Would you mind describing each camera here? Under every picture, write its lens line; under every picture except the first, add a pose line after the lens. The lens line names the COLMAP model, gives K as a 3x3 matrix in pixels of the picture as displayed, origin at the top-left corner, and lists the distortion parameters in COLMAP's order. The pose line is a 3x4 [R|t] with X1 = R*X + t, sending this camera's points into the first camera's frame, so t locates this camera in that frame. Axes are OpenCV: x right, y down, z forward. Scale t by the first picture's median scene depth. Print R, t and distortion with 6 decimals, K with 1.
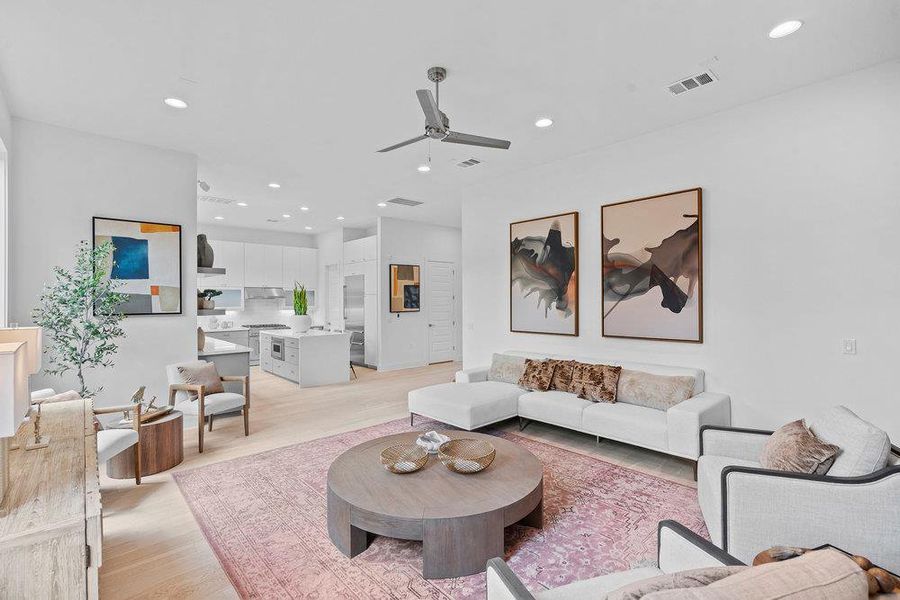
lens RADIAL K [[408.8, 0, 450.0], [0, 408.8, 300.0], [0, 0, 1]] dist [-0.002213, 0.000199]
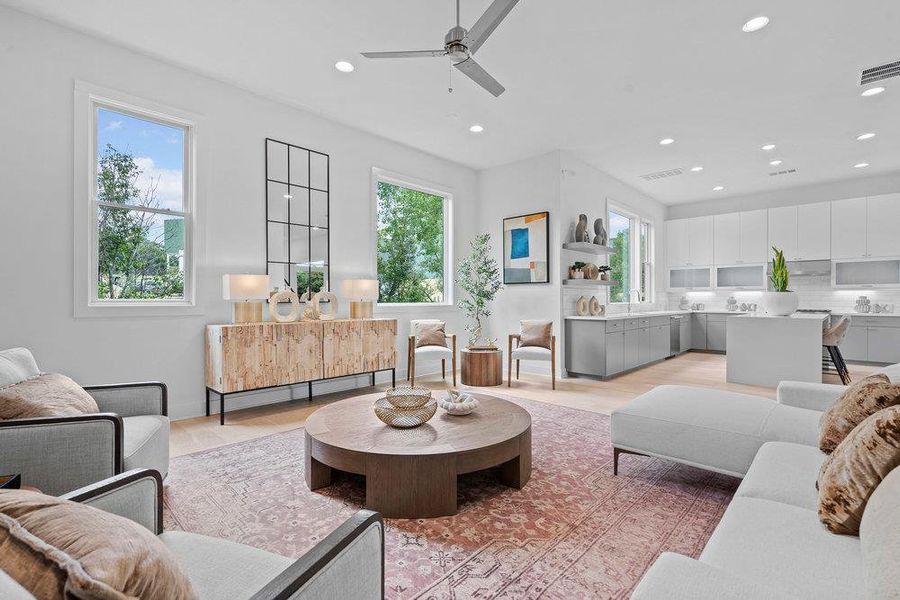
lens RADIAL K [[408.8, 0, 450.0], [0, 408.8, 300.0], [0, 0, 1]] dist [-0.002213, 0.000199]
pose [[0.073323, 0.006611, -0.997286, 0.638917], [0.002150, 0.999975, 0.006787, 0.087498], [0.997306, -0.002642, 0.073307, 0.690913]]
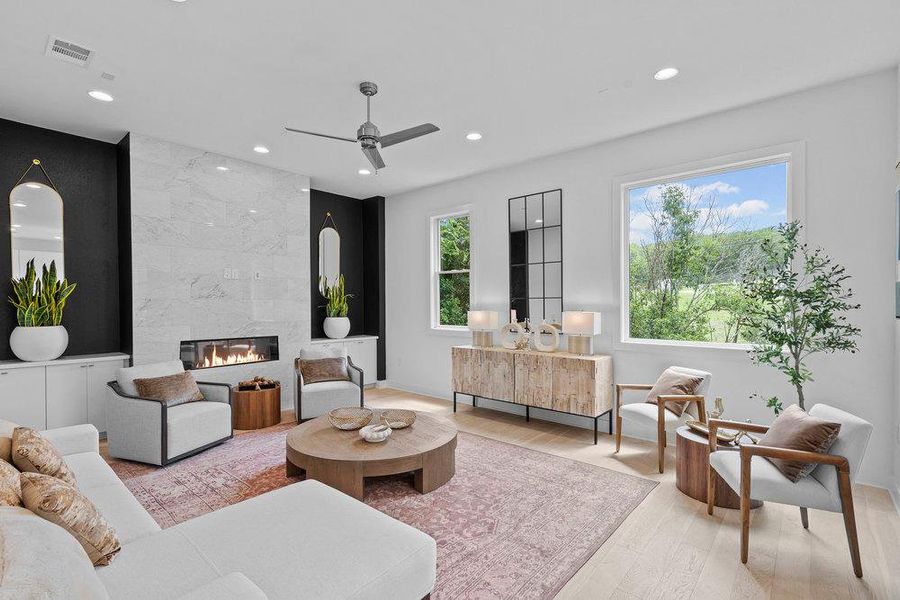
lens RADIAL K [[419.5, 0, 446.2], [0, 419.5, 306.9], [0, 0, 1]] dist [0.000720, 0.000445]
pose [[-0.993875, 0.011762, -0.109886, -0.080852], [0.010668, 0.999888, 0.010531, 0.006494], [0.109997, 0.009295, -0.993888, 1.596200]]
